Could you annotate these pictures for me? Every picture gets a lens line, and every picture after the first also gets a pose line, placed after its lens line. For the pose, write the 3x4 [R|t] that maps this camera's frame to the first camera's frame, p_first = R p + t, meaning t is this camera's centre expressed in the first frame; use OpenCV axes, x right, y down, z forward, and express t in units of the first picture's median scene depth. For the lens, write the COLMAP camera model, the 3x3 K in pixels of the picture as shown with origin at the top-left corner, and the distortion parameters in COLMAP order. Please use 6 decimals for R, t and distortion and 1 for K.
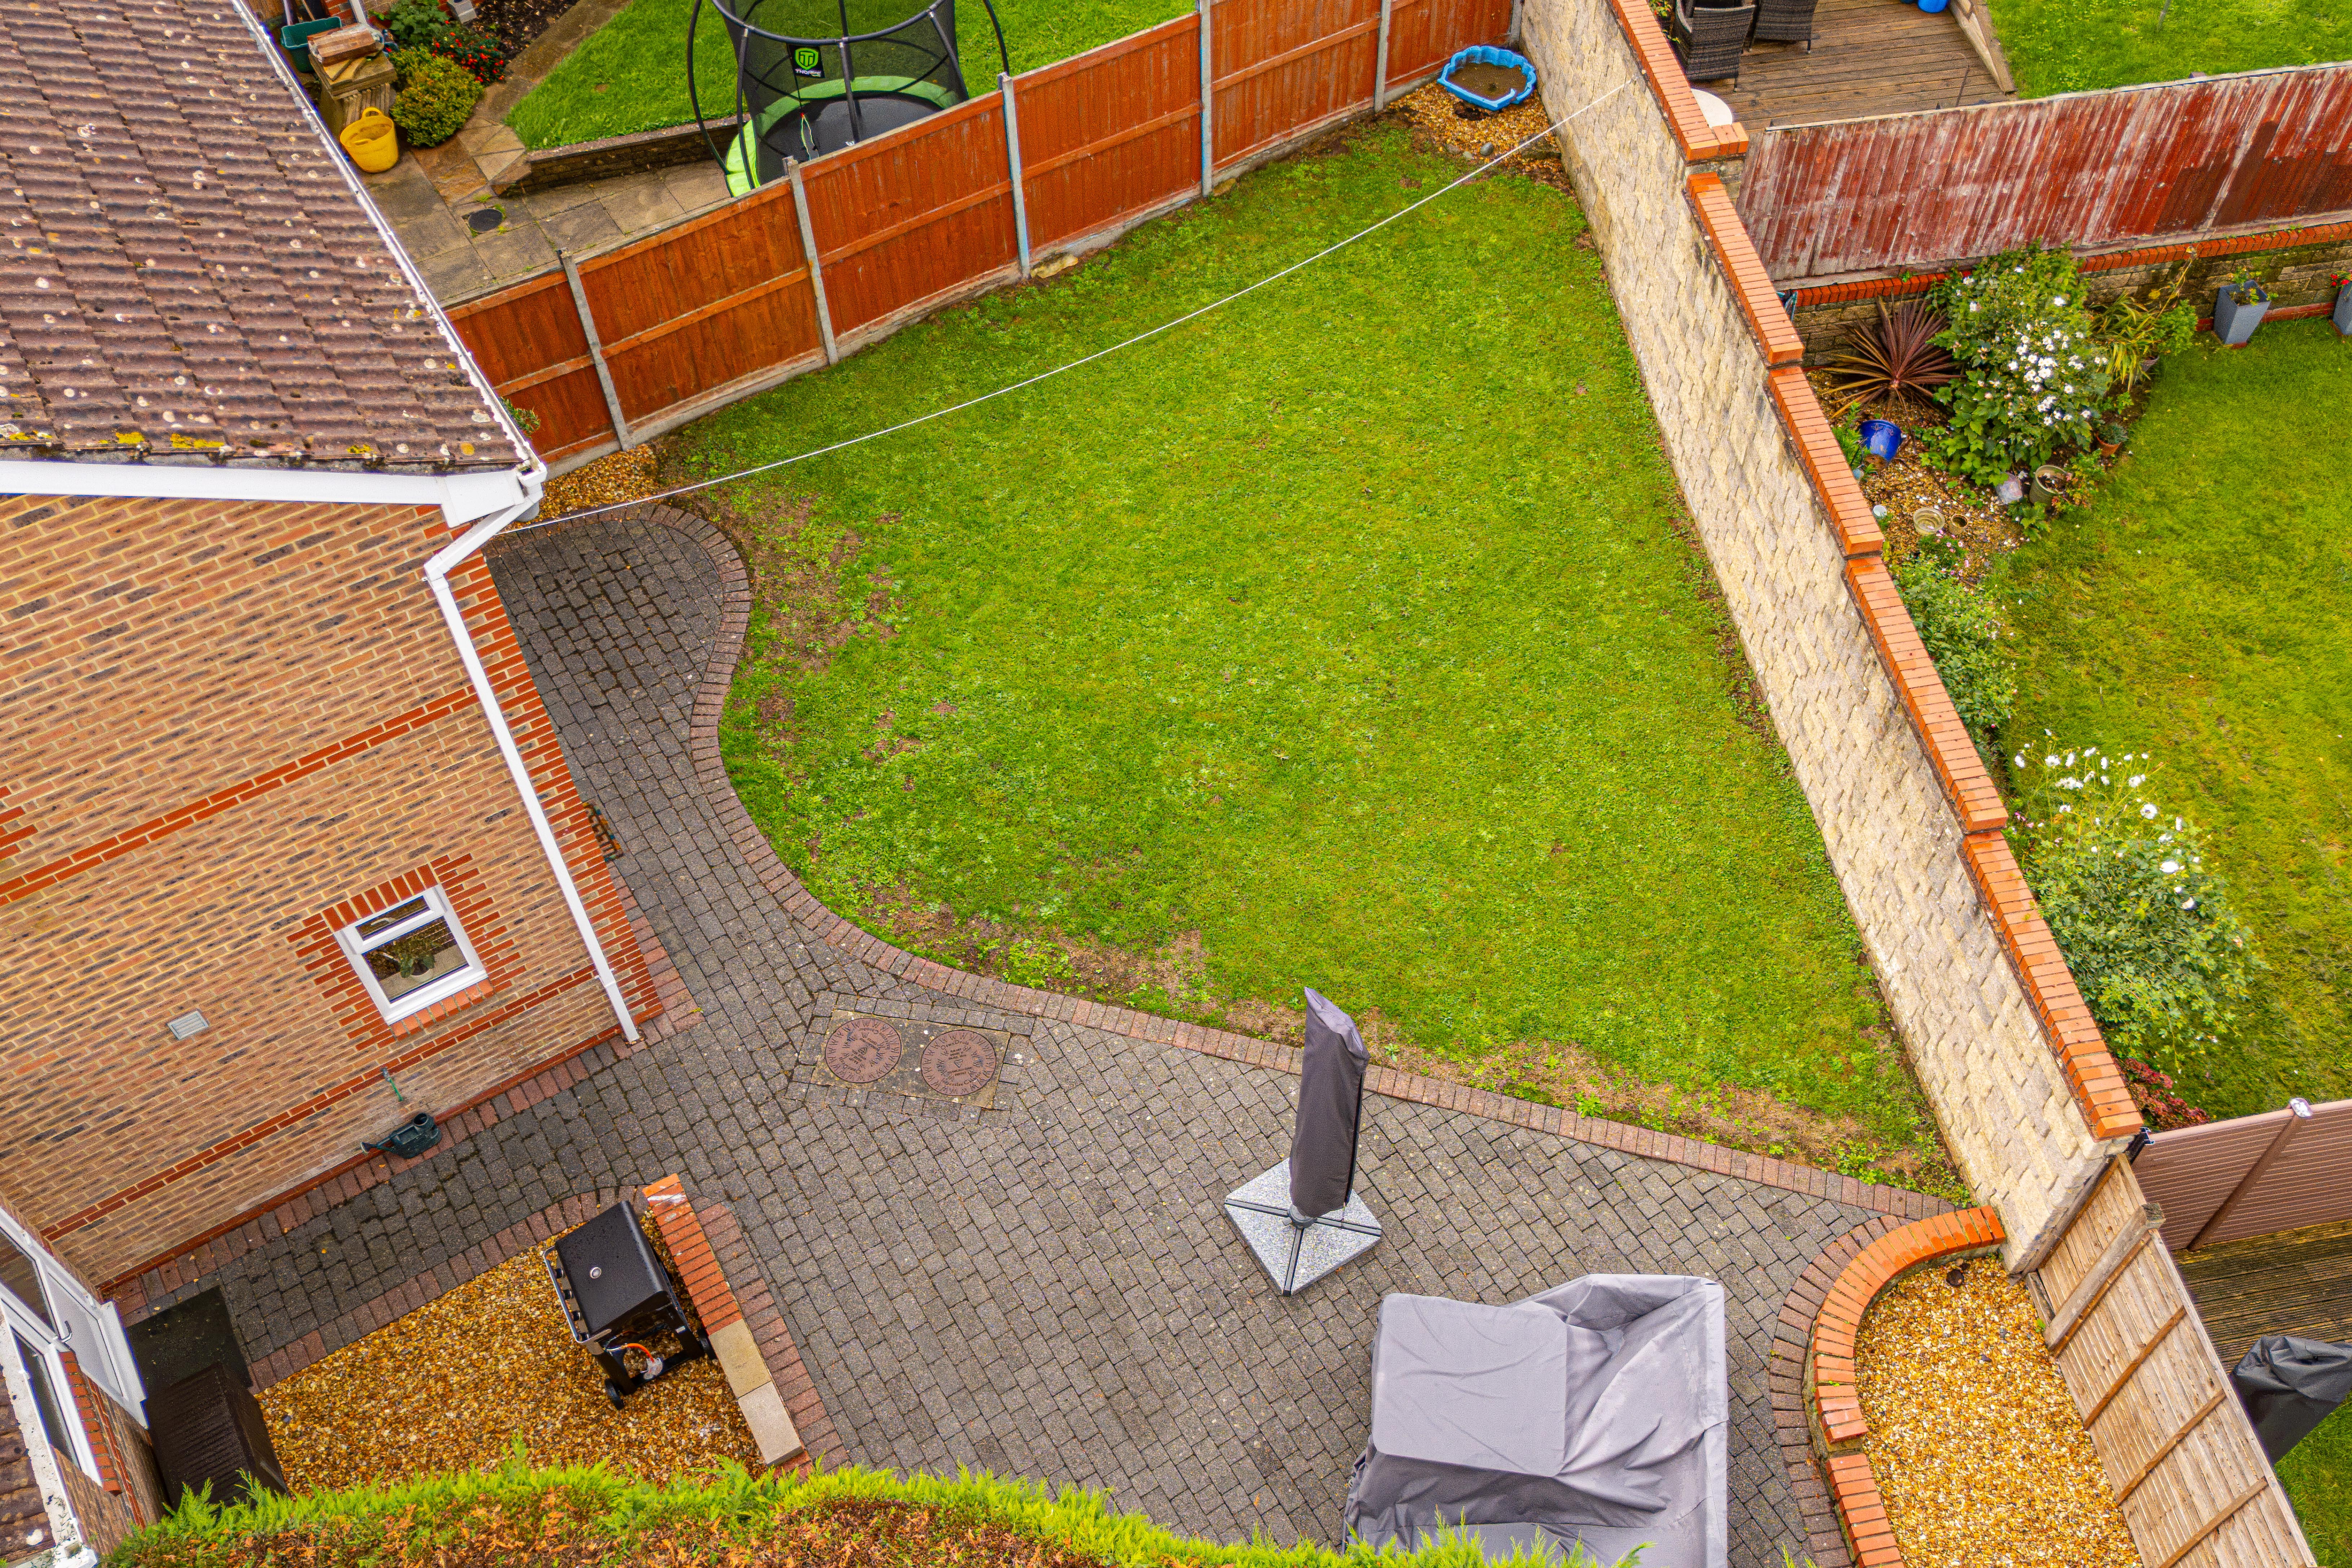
lens RADIAL K [[2155.0, 0, 1191.6], [0, 2155.0, 771.2], [0, 0, 1]] dist [0.079014, -0.093382]
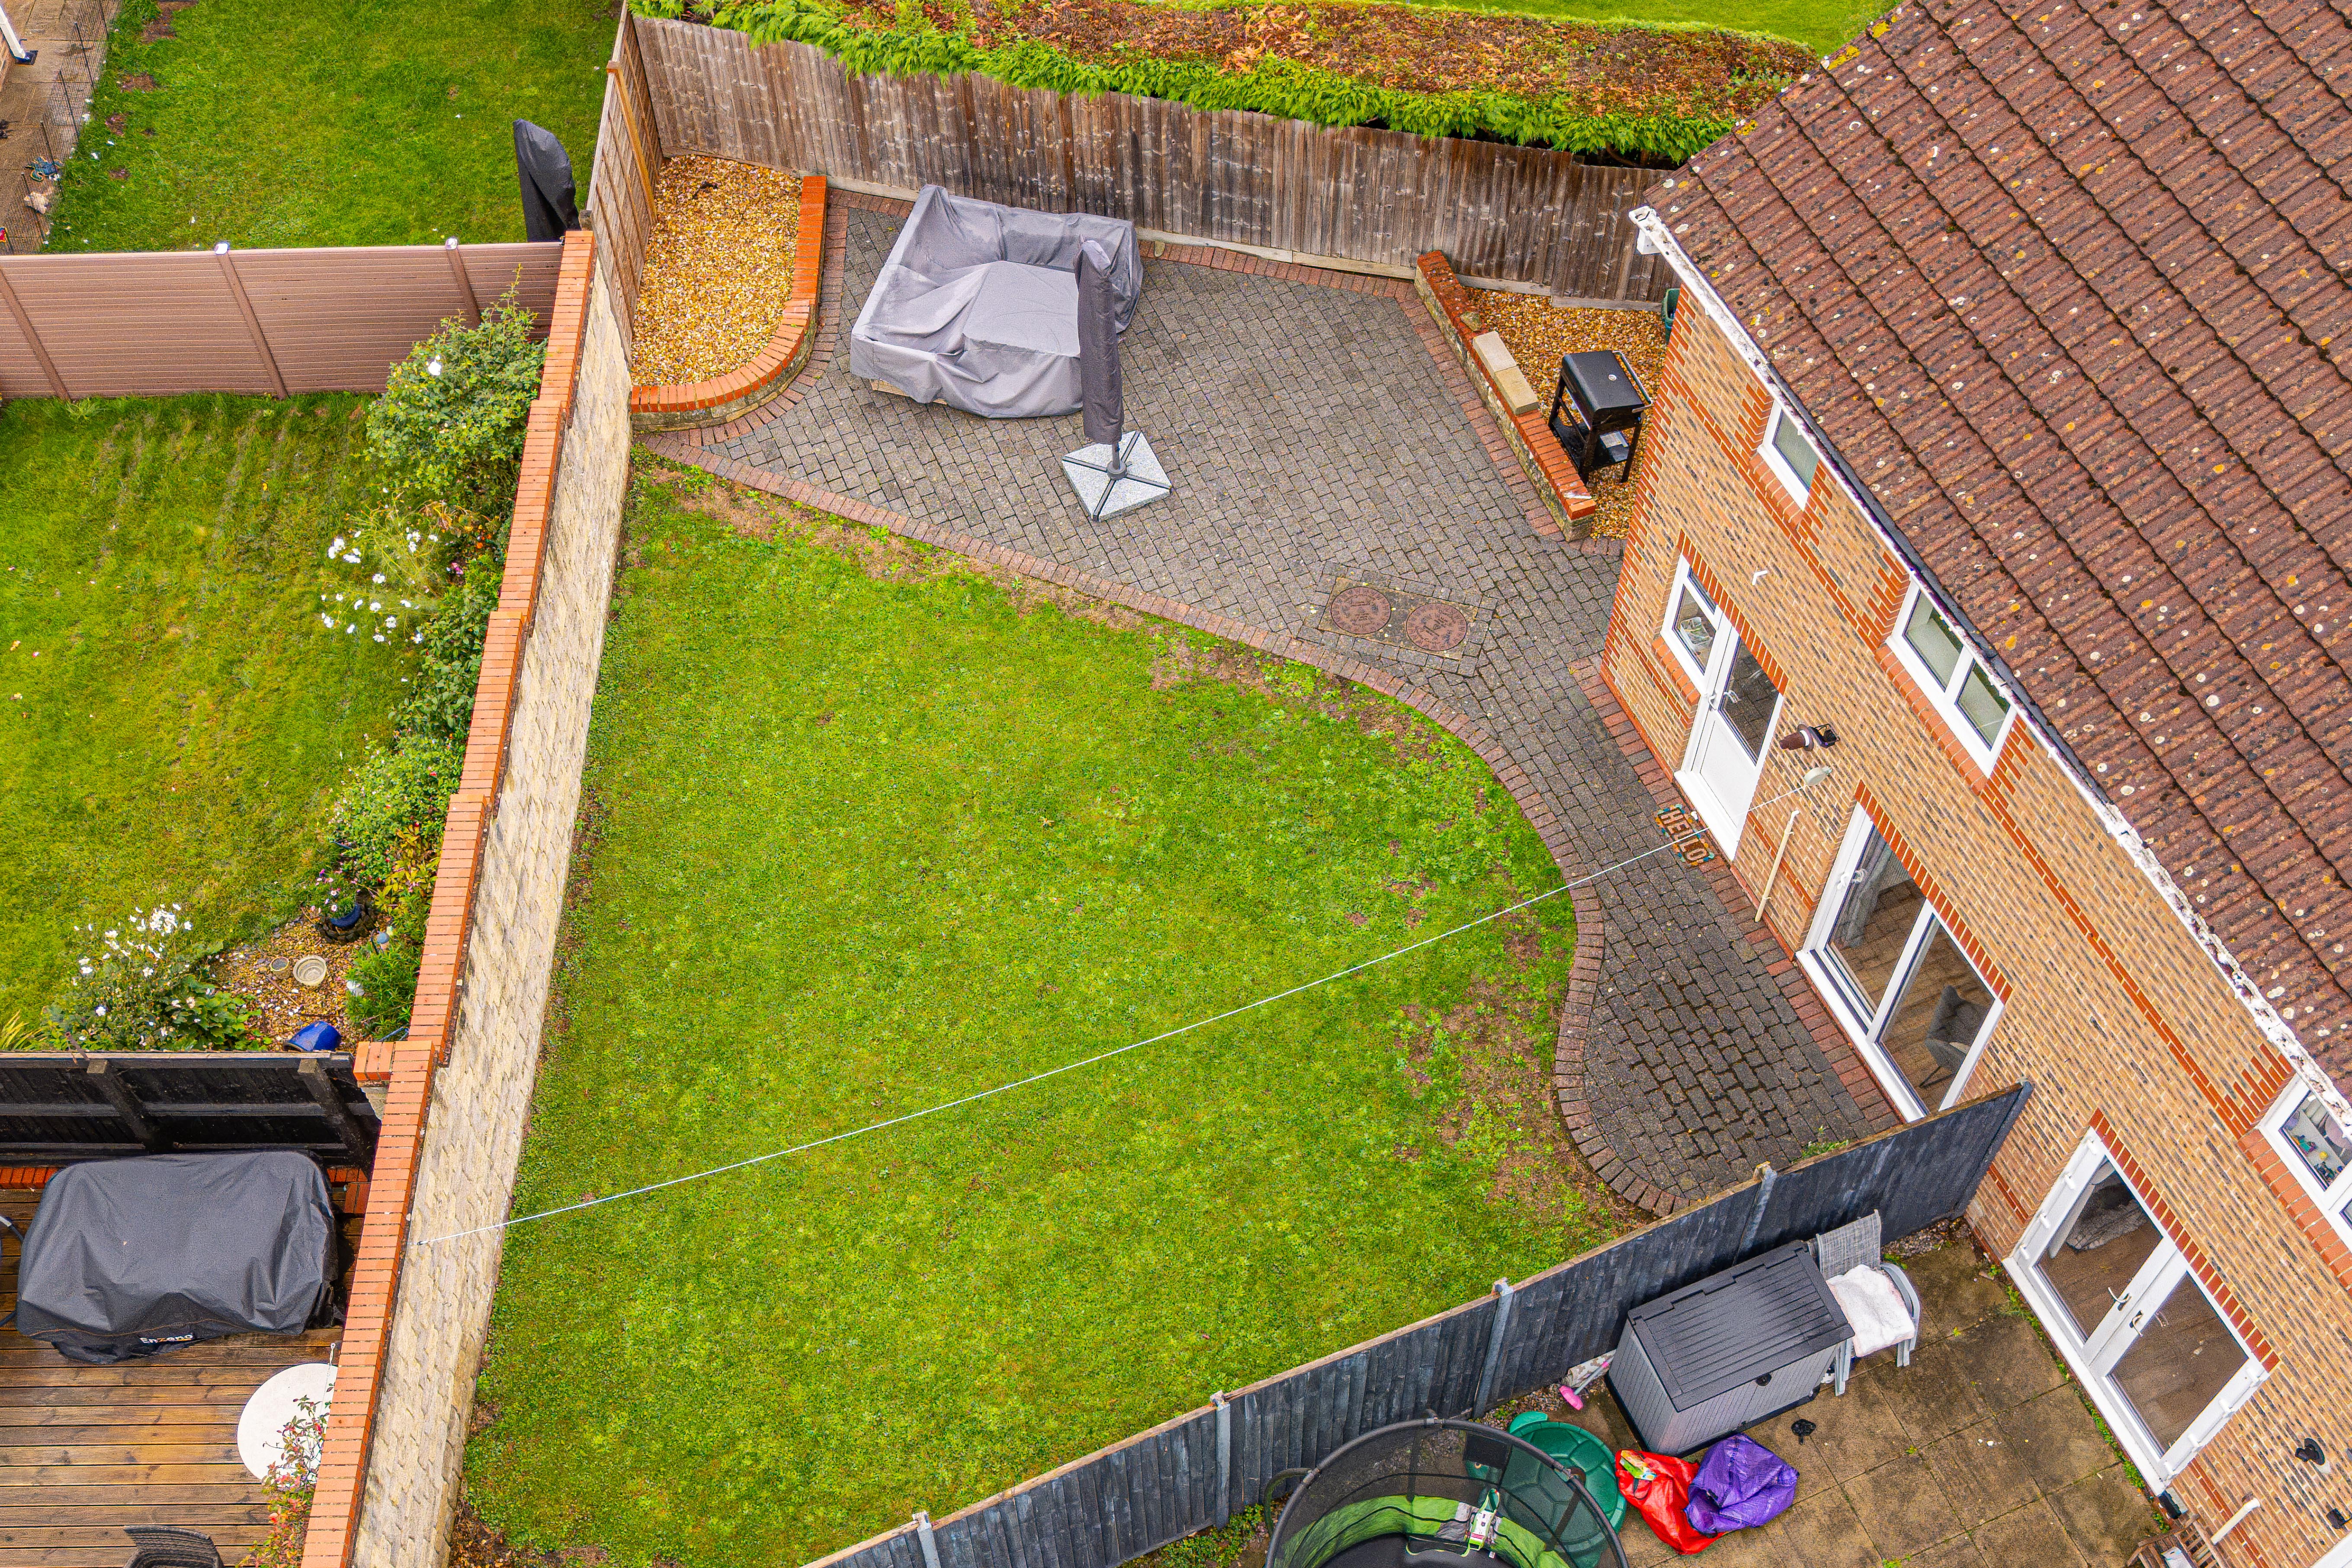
lens RADIAL K [[2573.8, 0, 1241.8], [0, 2573.8, 810.1], [0, 0, 1]] dist [0.107378, -0.232547]
pose [[-0.990712, -0.109574, 0.080515, -0.165705], [0.111026, -0.310027, 0.944223, -1.266449], [-0.078501, 0.944392, 0.319313, 0.613096]]
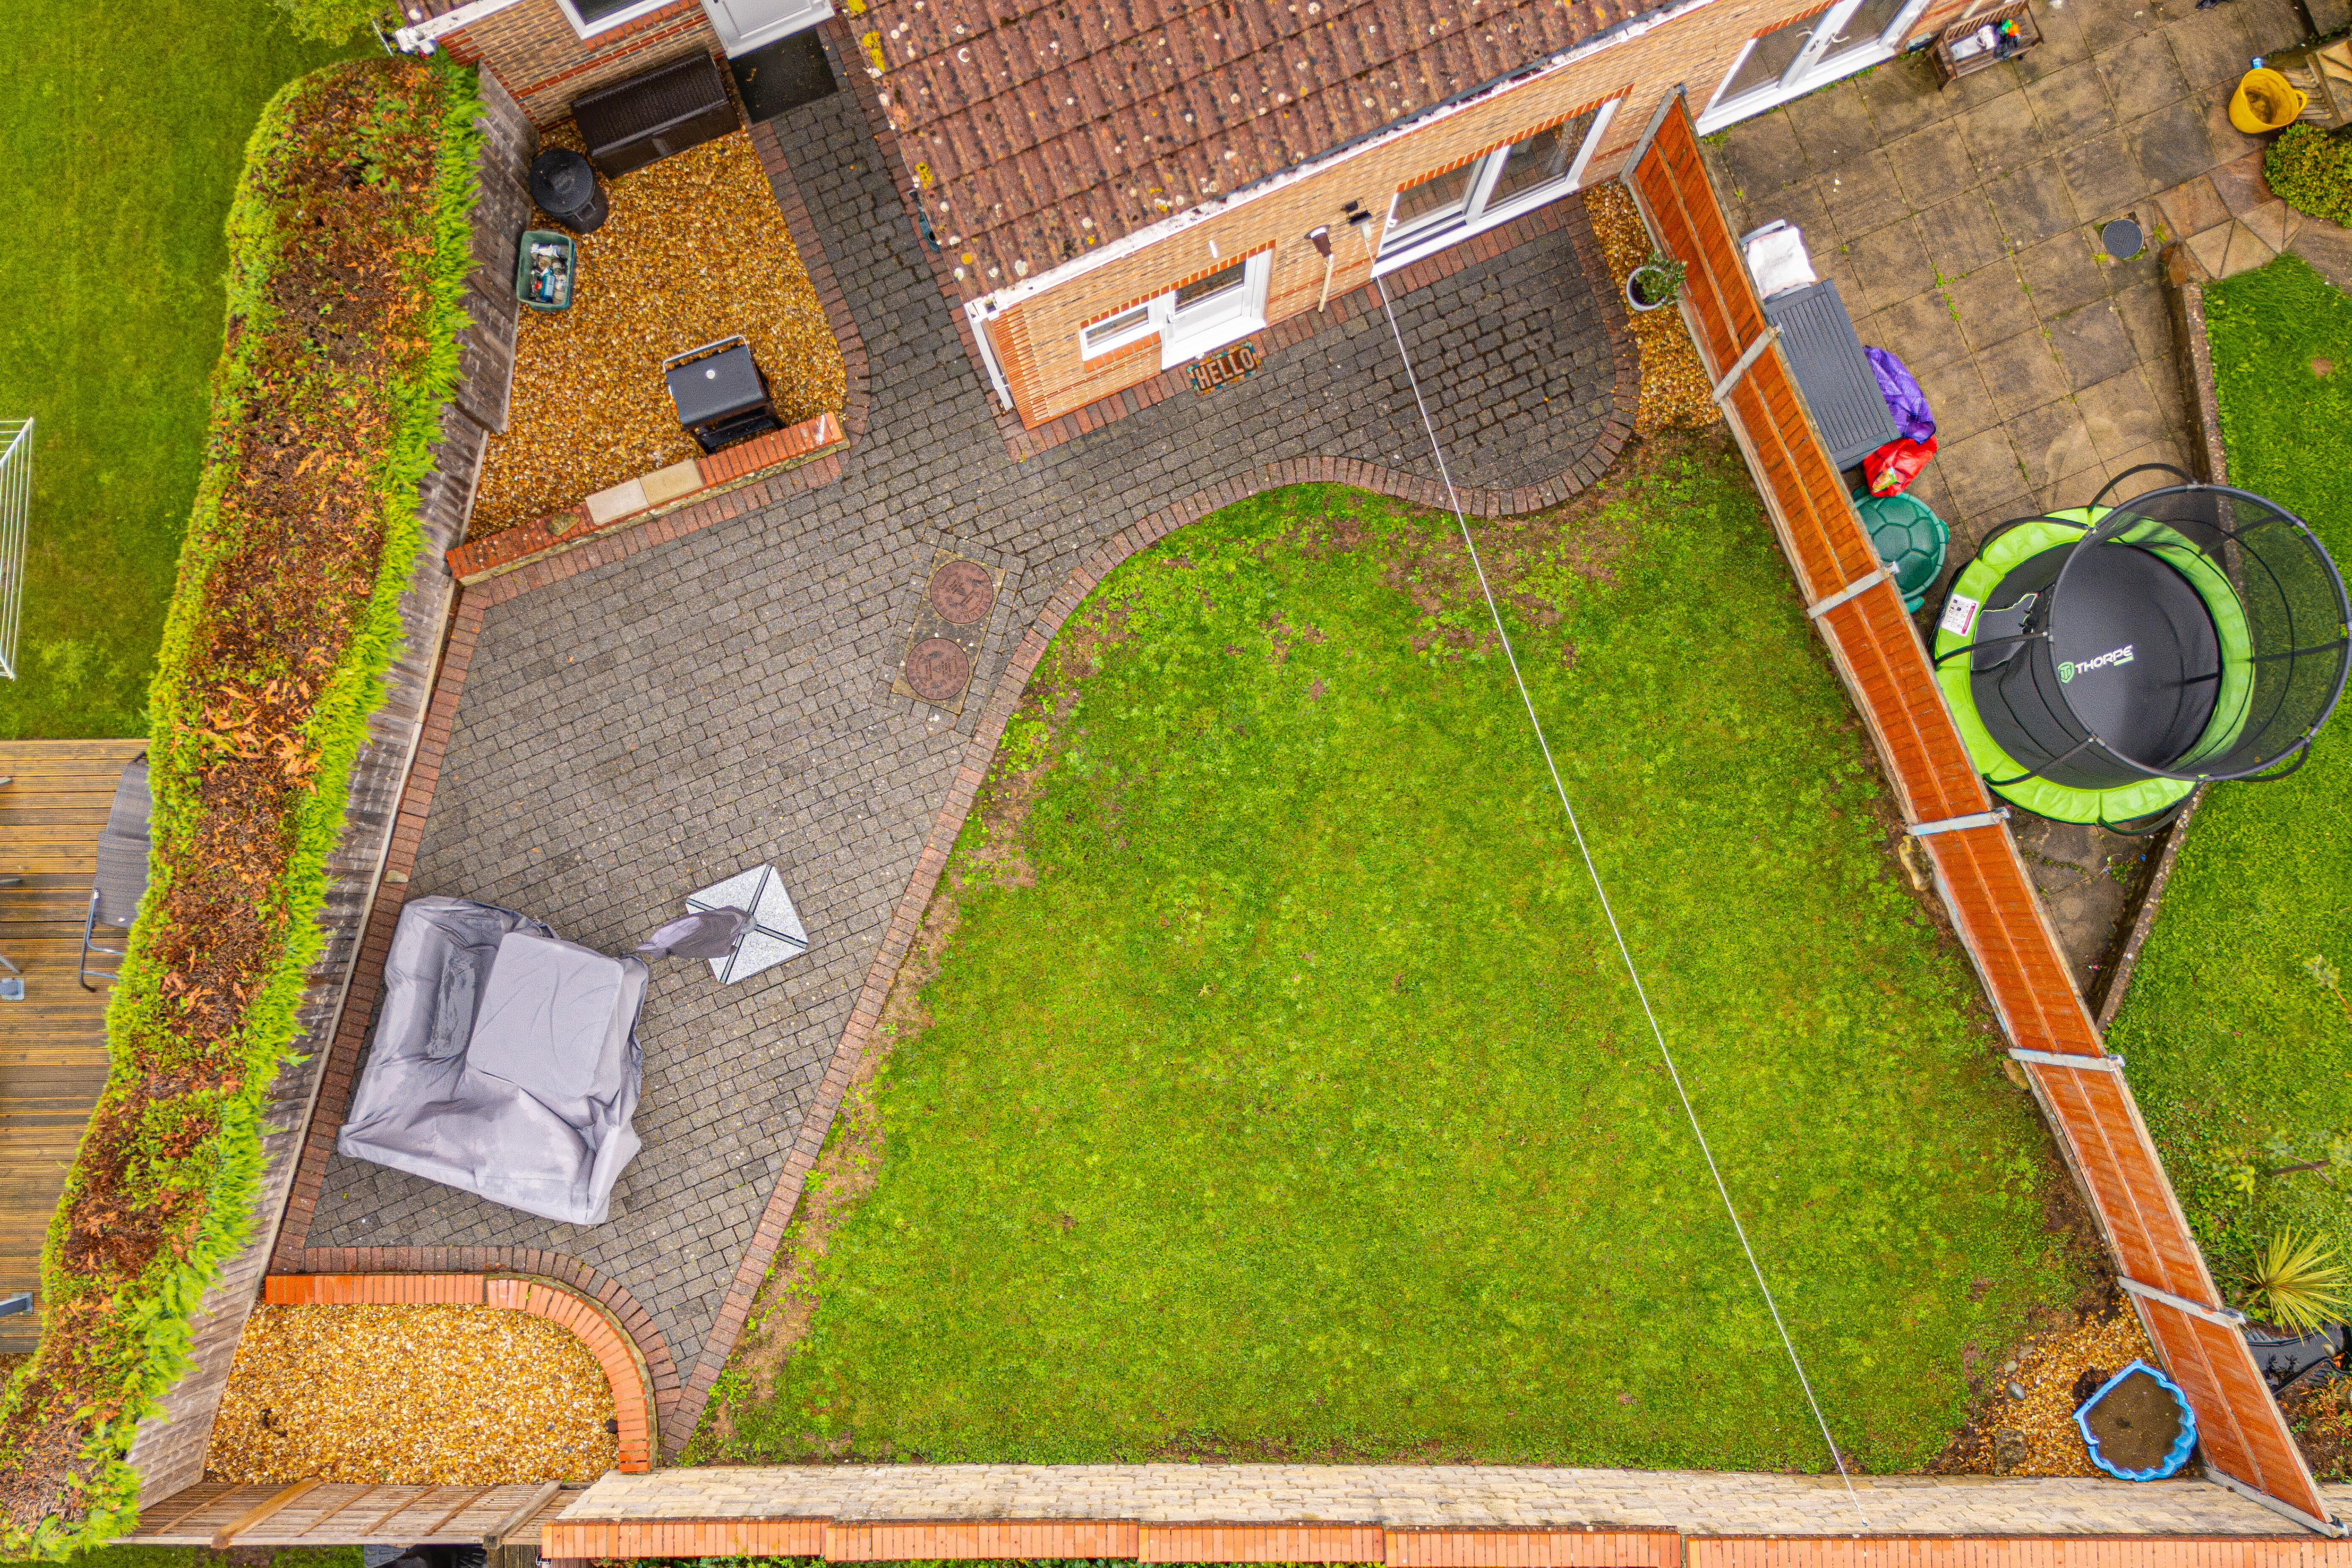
lens RADIAL K [[2397.0, 0, 1175.2], [0, 2397.0, 803.4], [0, 0, 1]] dist [0.115900, -0.212616]
pose [[-0.155515, 0.986875, -0.043509, 0.003680], [-0.782824, -0.096257, 0.614753, -0.764952], [0.602496, 0.129664, 0.787519, 0.036941]]
